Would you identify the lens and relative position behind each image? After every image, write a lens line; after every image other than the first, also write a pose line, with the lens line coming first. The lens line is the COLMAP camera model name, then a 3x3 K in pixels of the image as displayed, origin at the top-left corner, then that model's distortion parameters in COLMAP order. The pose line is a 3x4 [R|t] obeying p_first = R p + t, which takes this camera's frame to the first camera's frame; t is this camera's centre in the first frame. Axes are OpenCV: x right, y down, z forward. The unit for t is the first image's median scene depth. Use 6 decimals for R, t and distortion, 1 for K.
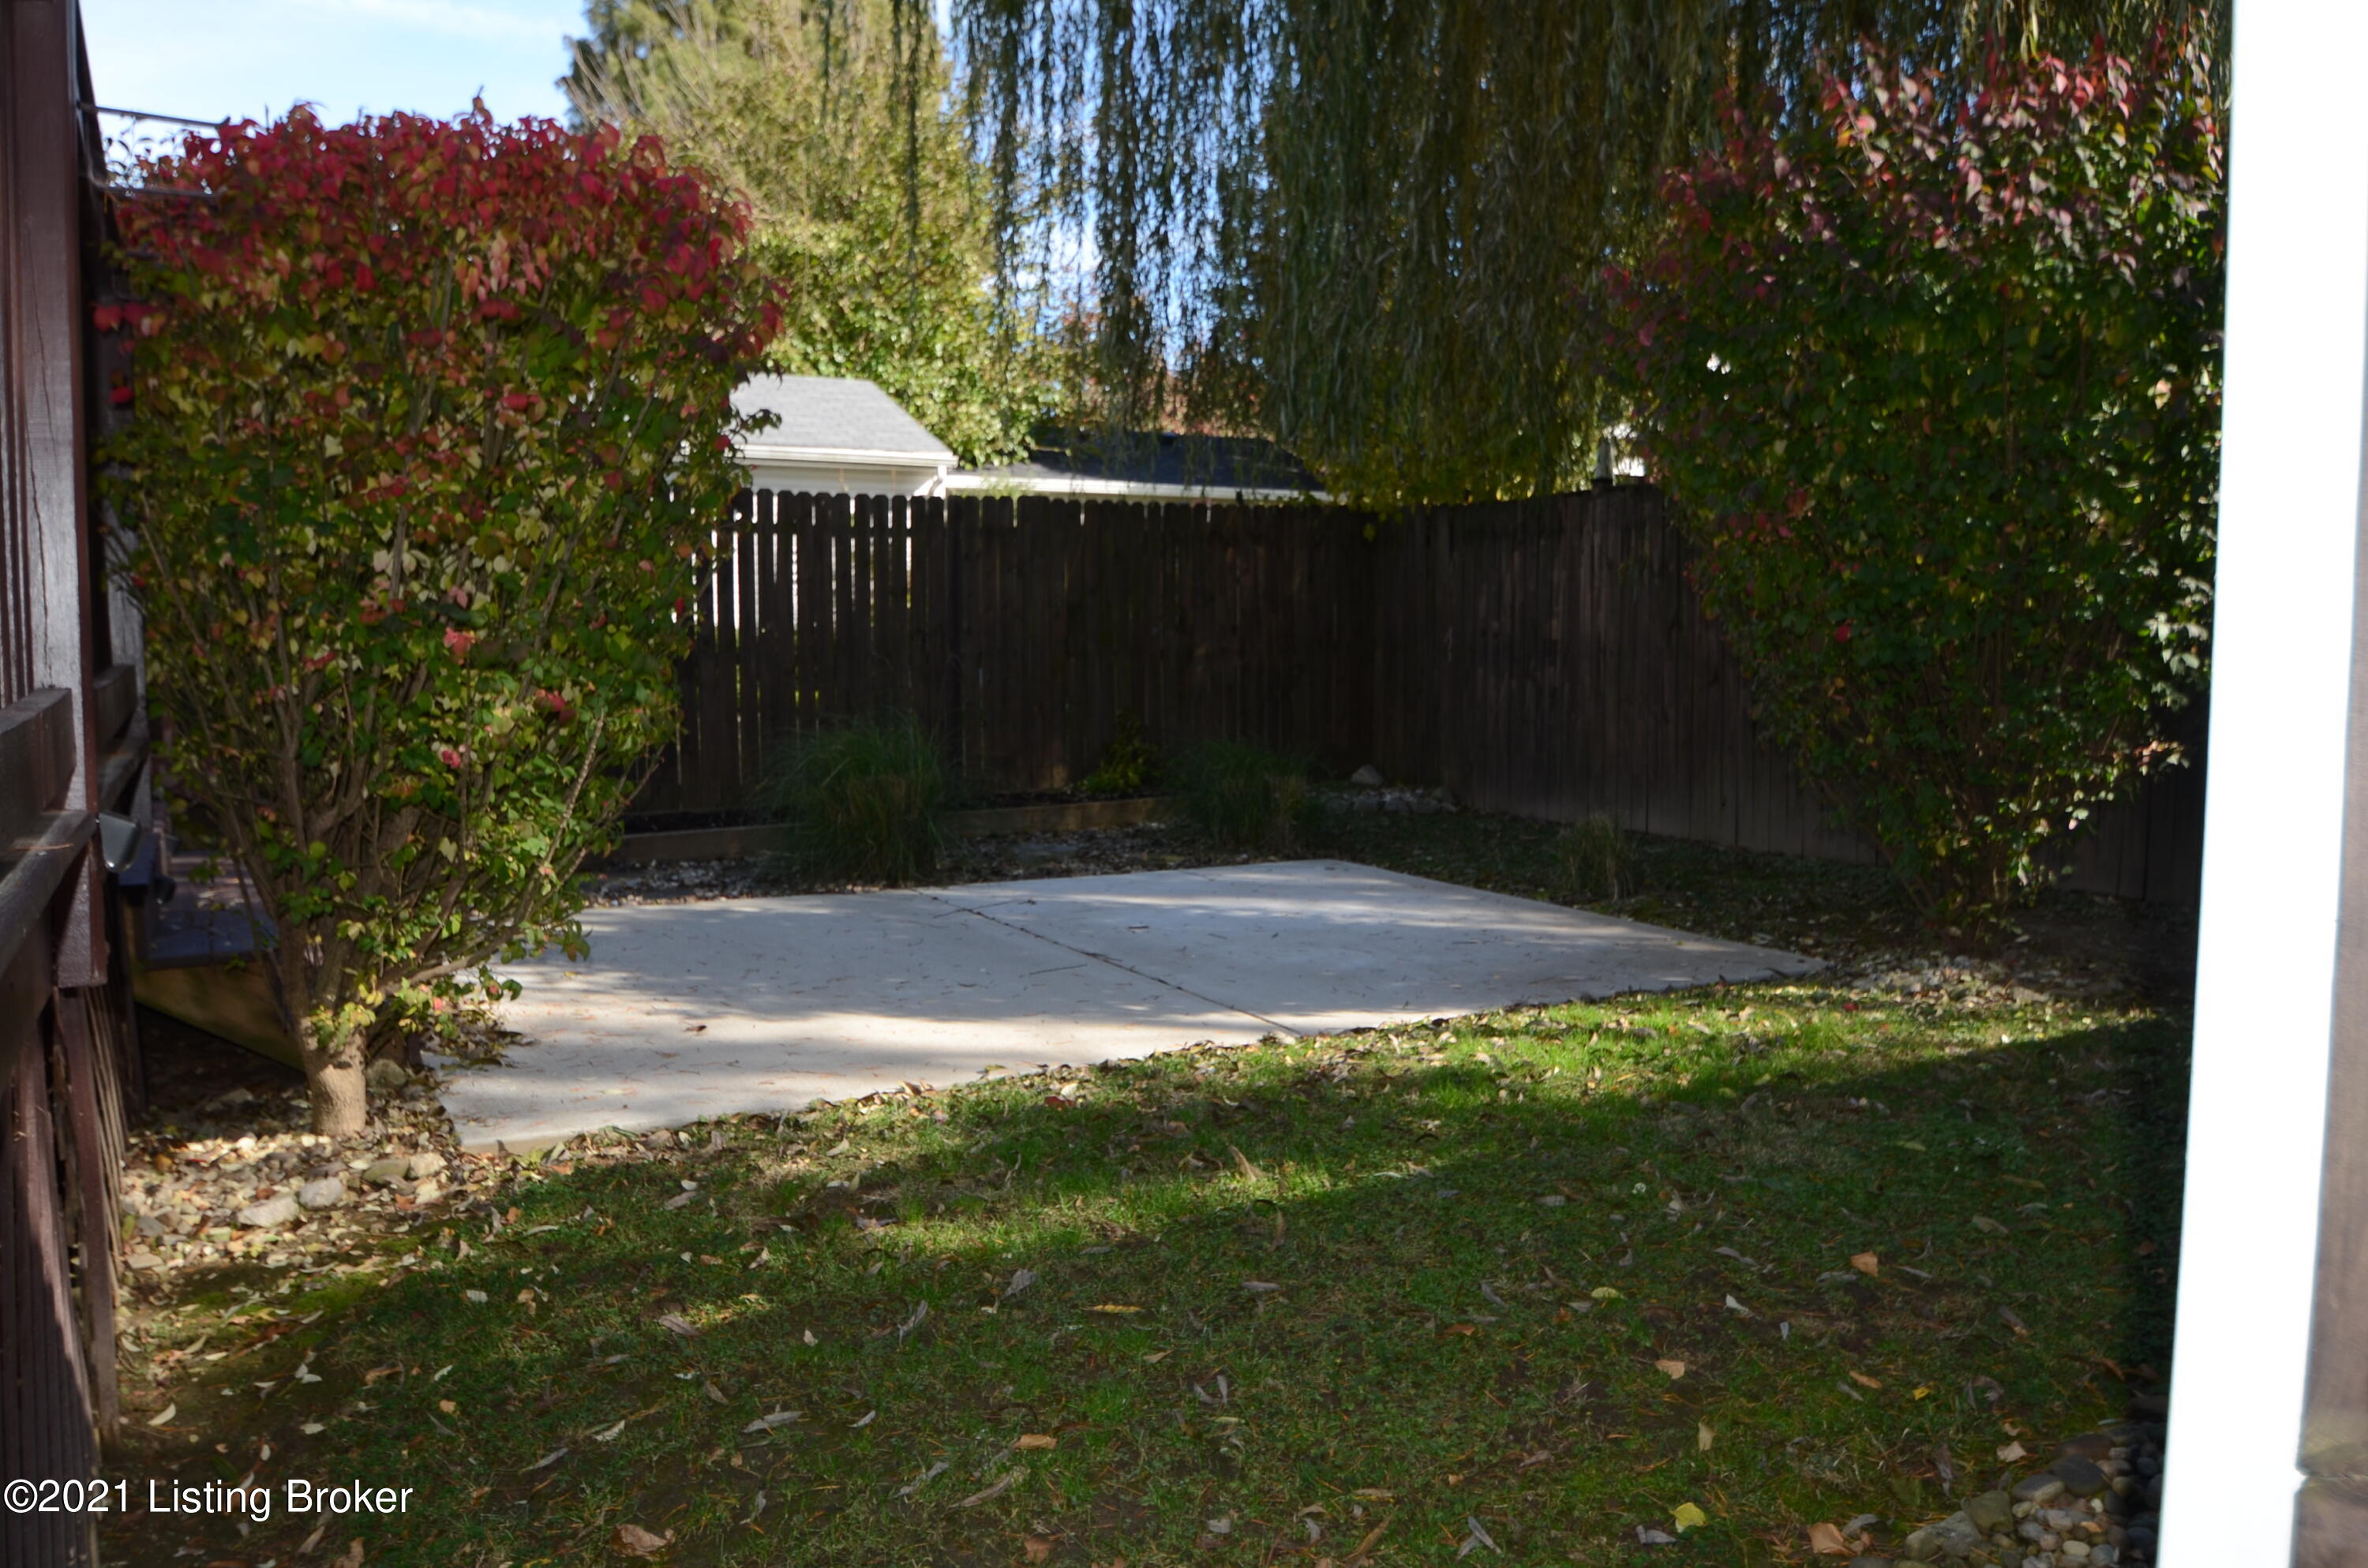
lens RADIAL K [[1752.1, 0, 1201.0], [0, 1752.1, 776.8], [0, 0, 1]] dist [-0.068862, 0.035515]
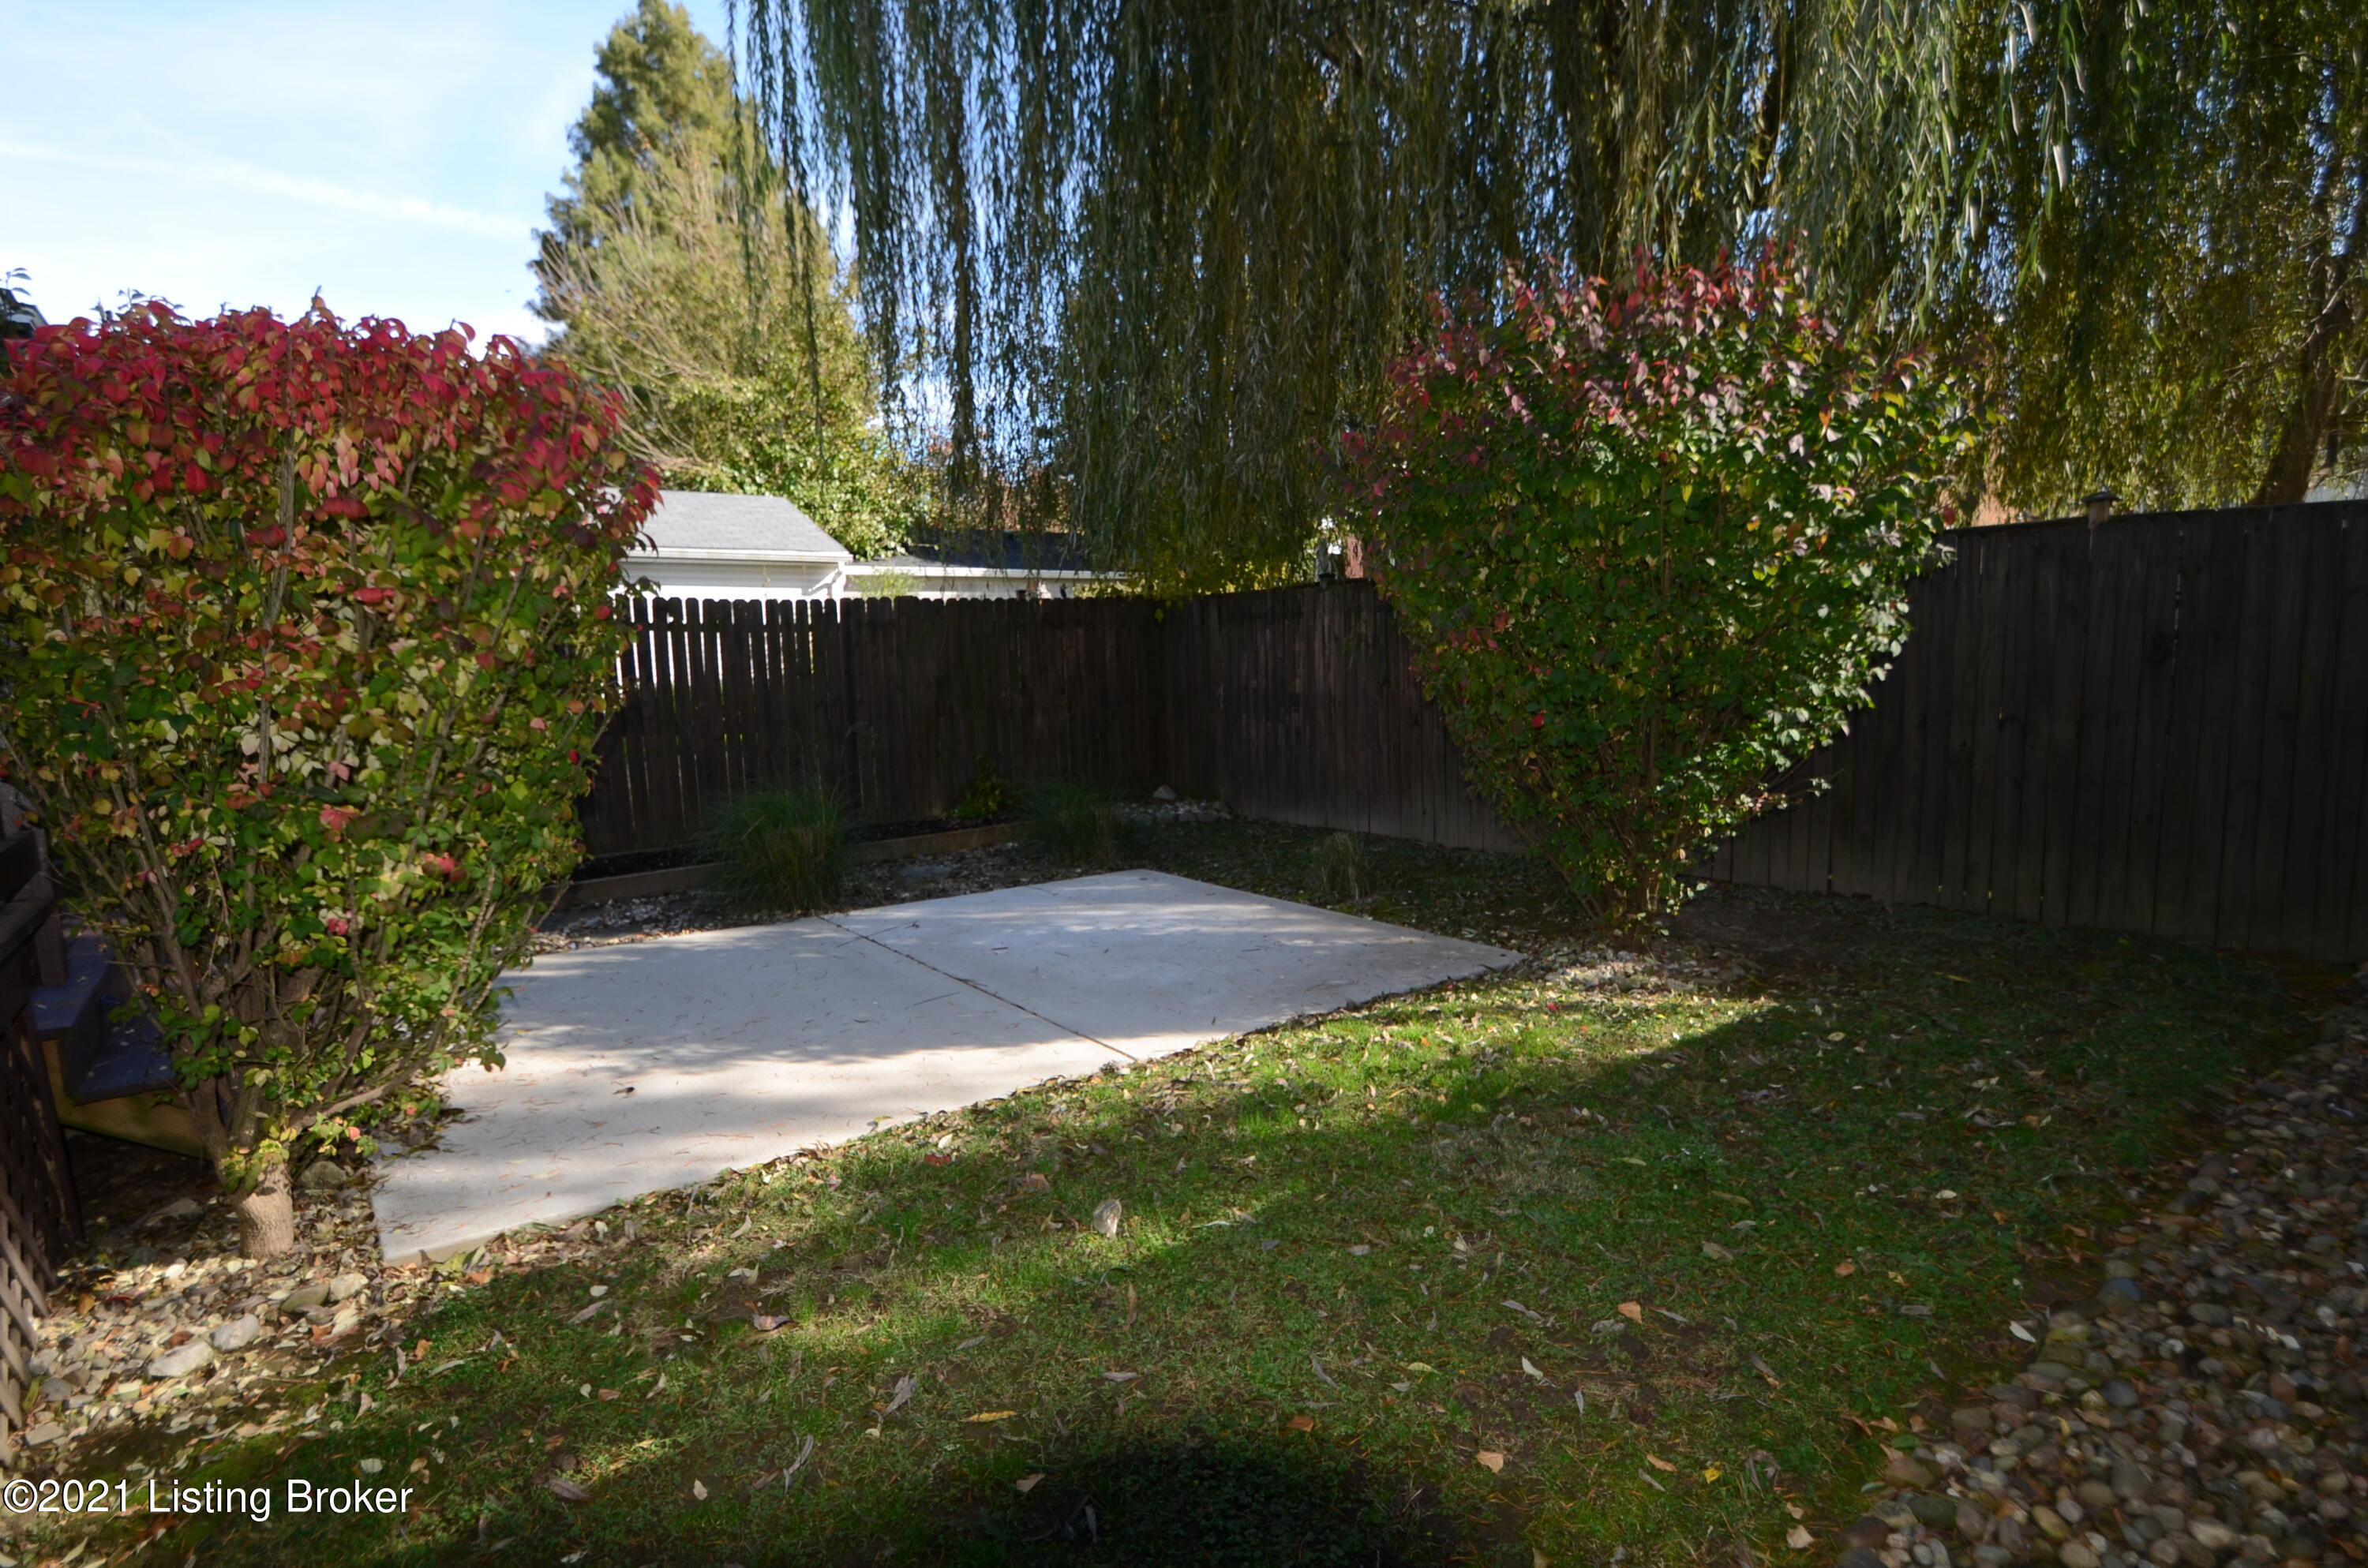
lens RADIAL K [[1195.3, 0, 1200.9], [0, 1195.3, 793.3], [0, 0, 1]] dist [-0.005432, -0.013351]
pose [[0.990632, -0.041652, 0.130048, 0.001319], [0.037754, 0.998765, 0.032295, -0.075370], [-0.131233, -0.027083, 0.990982, 0.163983]]
